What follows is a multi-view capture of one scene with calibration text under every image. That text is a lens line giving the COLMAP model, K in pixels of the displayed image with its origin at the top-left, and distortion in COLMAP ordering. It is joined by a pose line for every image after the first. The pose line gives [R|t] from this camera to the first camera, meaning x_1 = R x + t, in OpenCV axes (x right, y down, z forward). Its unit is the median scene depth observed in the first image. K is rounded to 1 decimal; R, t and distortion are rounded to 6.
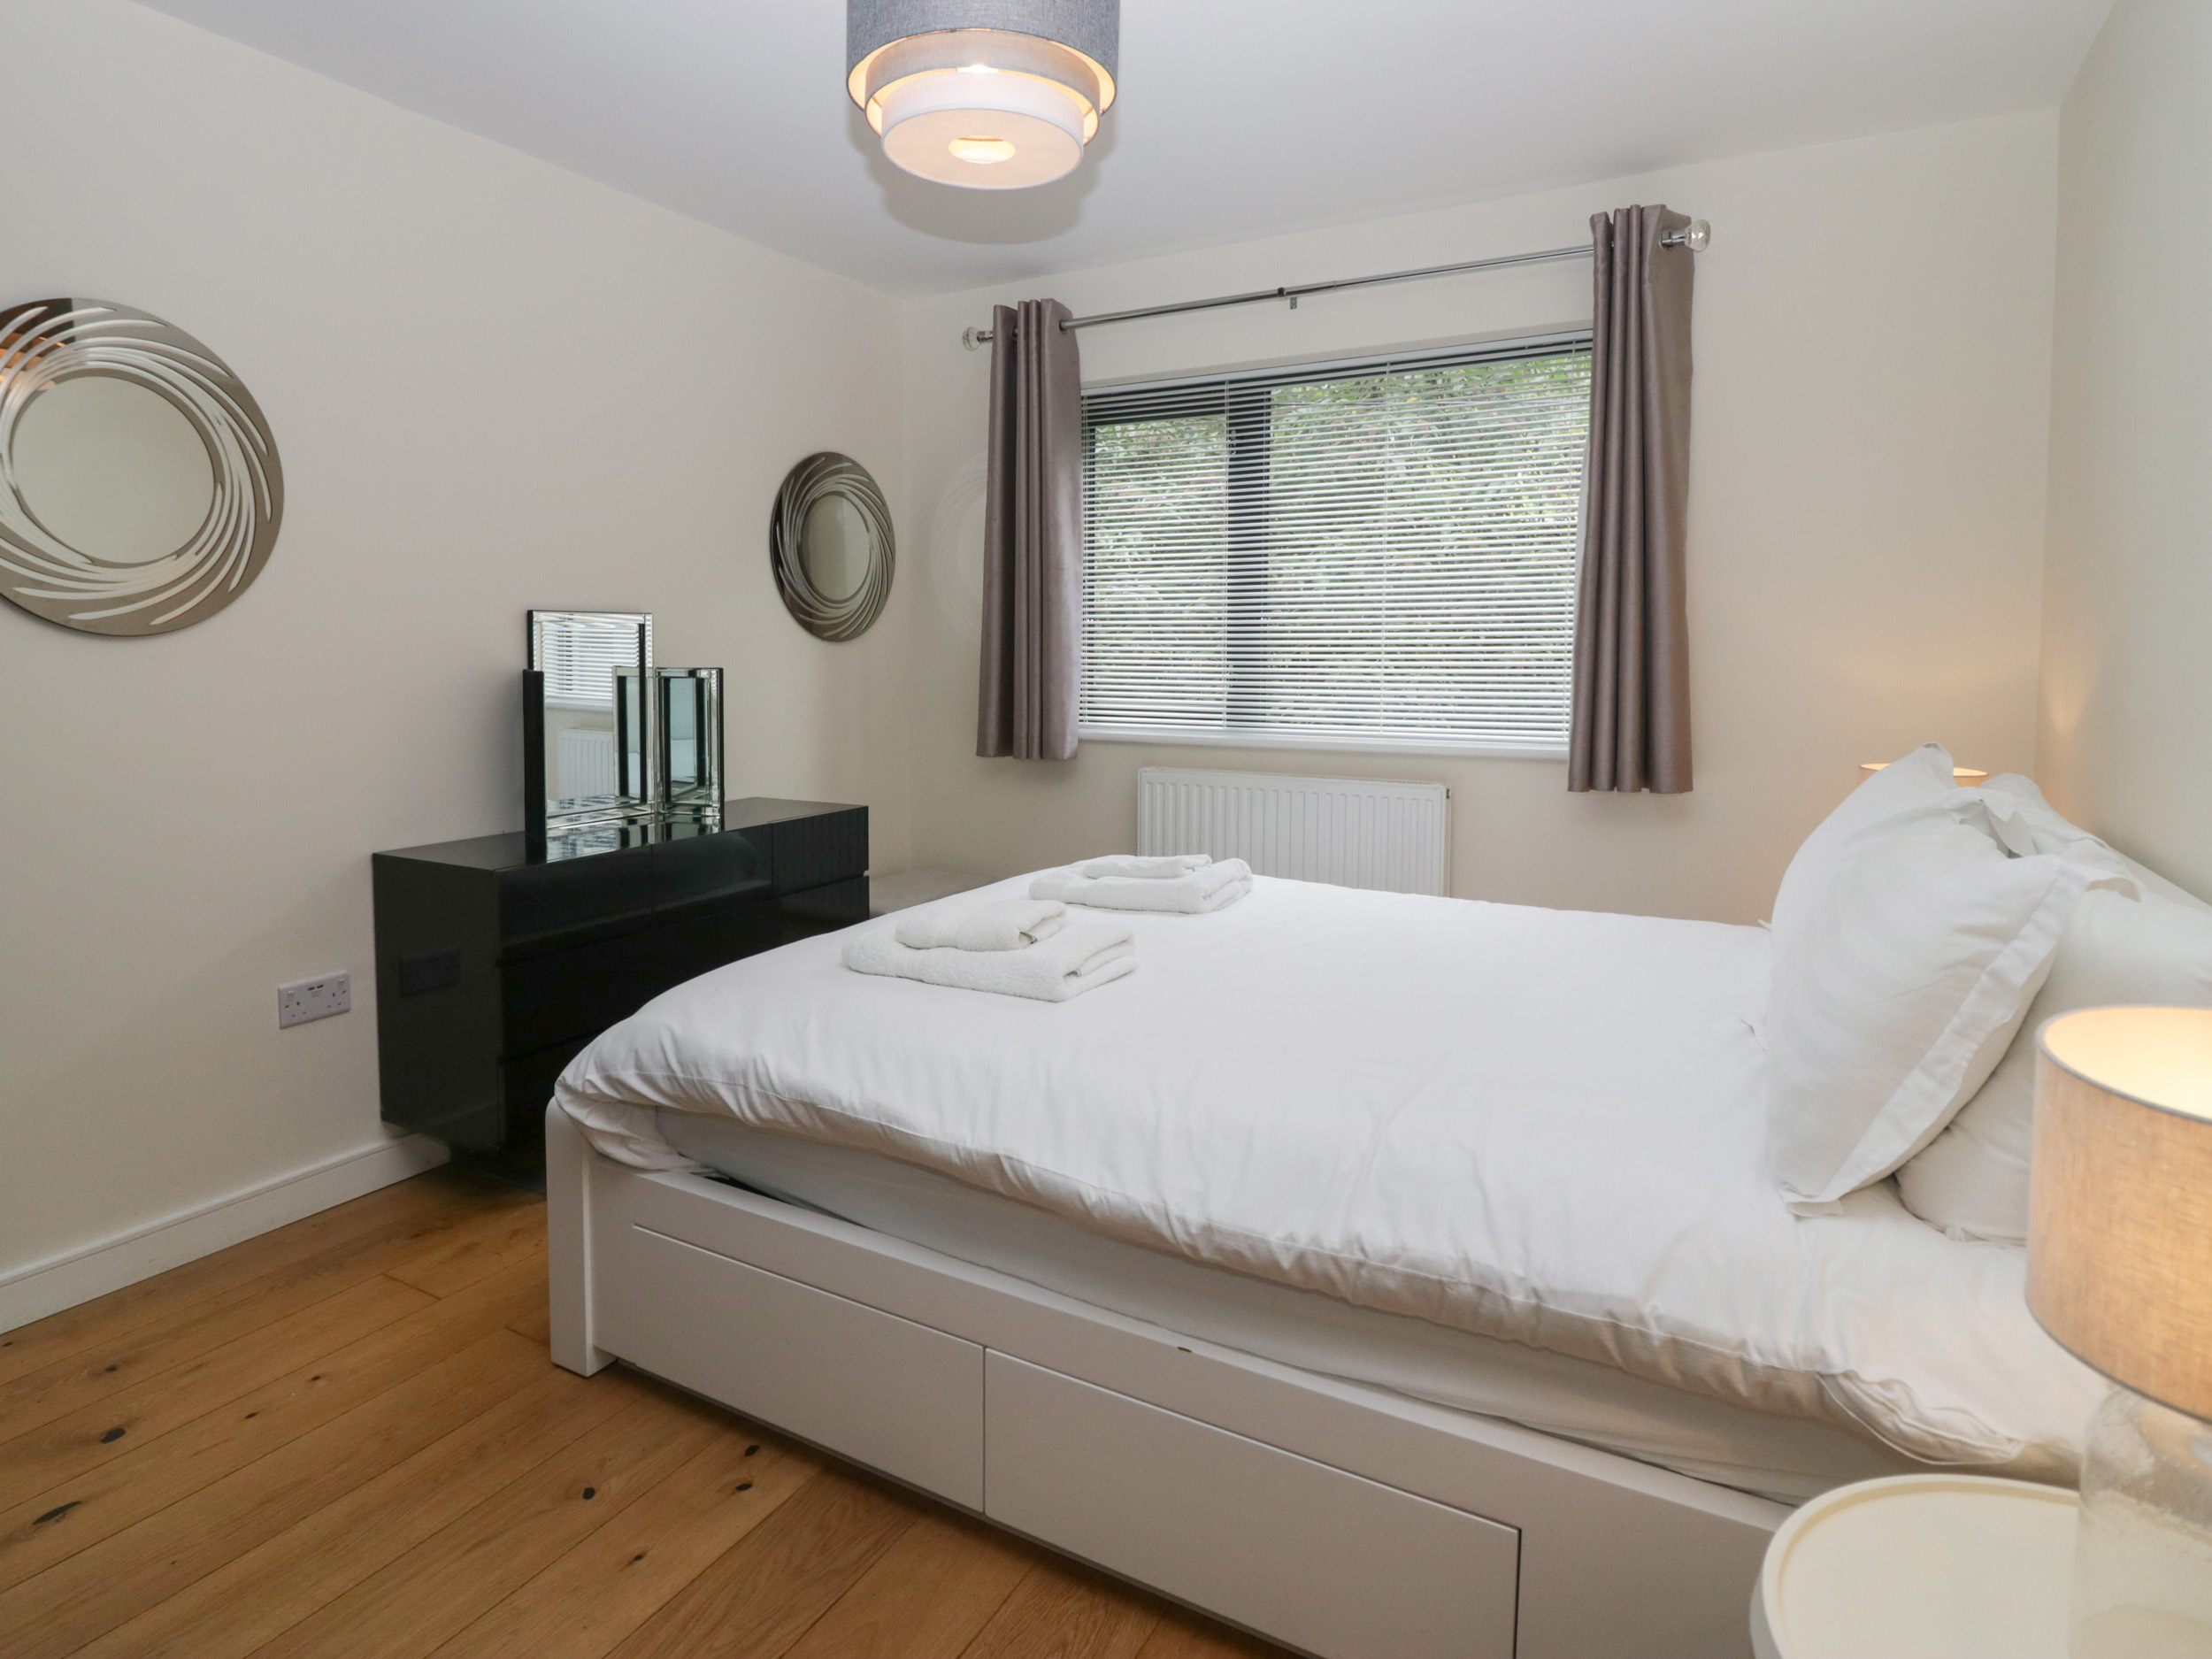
lens RADIAL K [[1130.4, 0, 1105.6], [0, 1130.4, 859.4], [0, 0, 1]] dist [-0.024408, -0.000458]
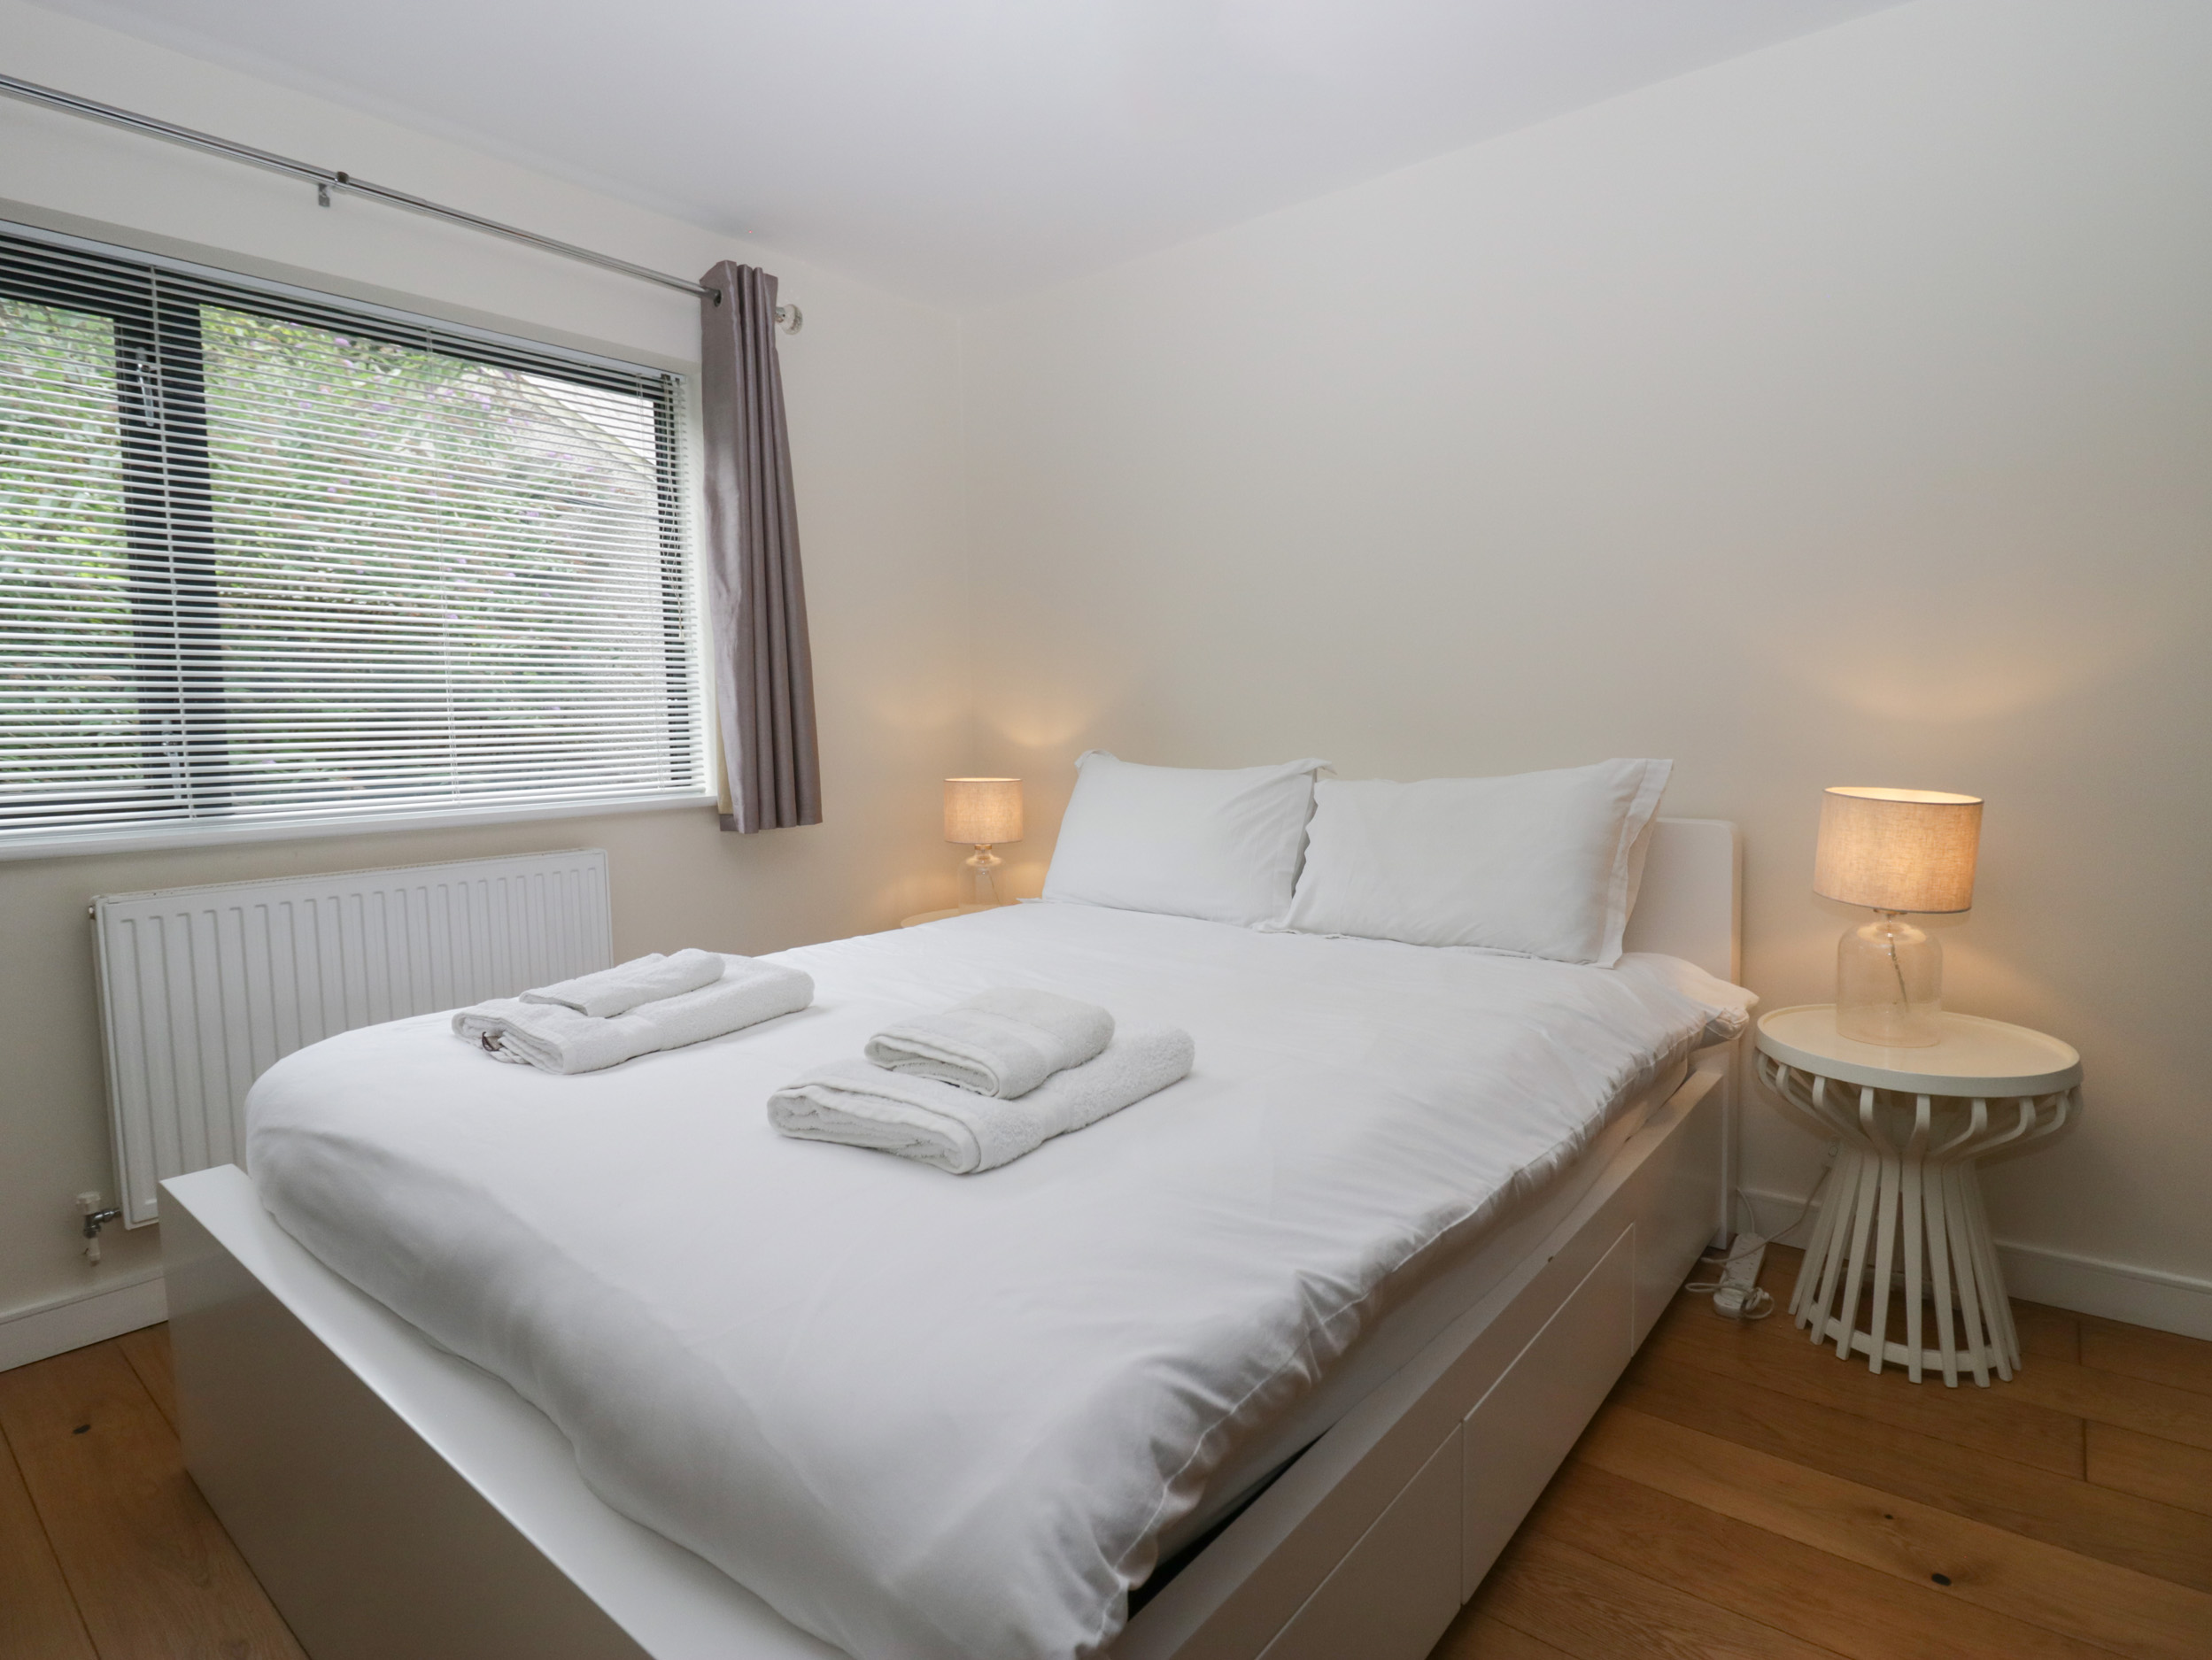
lens RADIAL K [[1165.0, 0, 1110.9], [0, 1165.0, 816.7], [0, 0, 1]] dist [-0.023400, -0.000387]
pose [[0.189001, -0.092825, 0.977580, -0.525185], [0.177853, 0.982294, 0.058887, -0.081615], [-0.965736, 0.162736, 0.202164, 0.501574]]
